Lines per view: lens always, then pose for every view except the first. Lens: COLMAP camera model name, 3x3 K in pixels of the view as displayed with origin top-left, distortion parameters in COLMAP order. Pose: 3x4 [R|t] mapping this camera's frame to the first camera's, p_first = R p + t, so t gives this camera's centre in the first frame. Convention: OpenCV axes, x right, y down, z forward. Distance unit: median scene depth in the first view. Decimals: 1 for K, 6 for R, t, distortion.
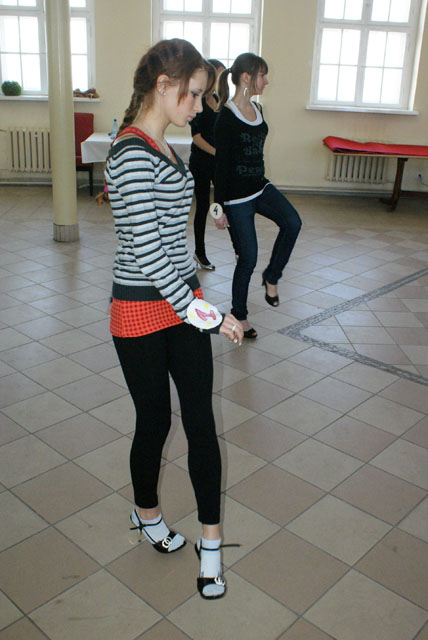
lens RADIAL K [[663.9, 0, 214.0], [0, 663.9, 320.0], [0, 0, 1]] dist [-0.008067, -0.012626]
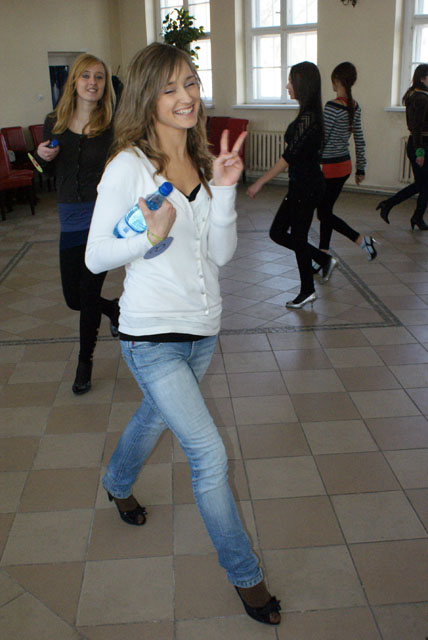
lens RADIAL K [[697.9, 0, 214.0], [0, 697.9, 320.0], [0, 0, 1]] dist [0.009538, 0.022245]
pose [[0.725183, 0.174919, -0.665968, 0.772369], [-0.197213, 0.979439, 0.042505, -0.001871], [0.659710, 0.100514, 0.744769, 0.085855]]
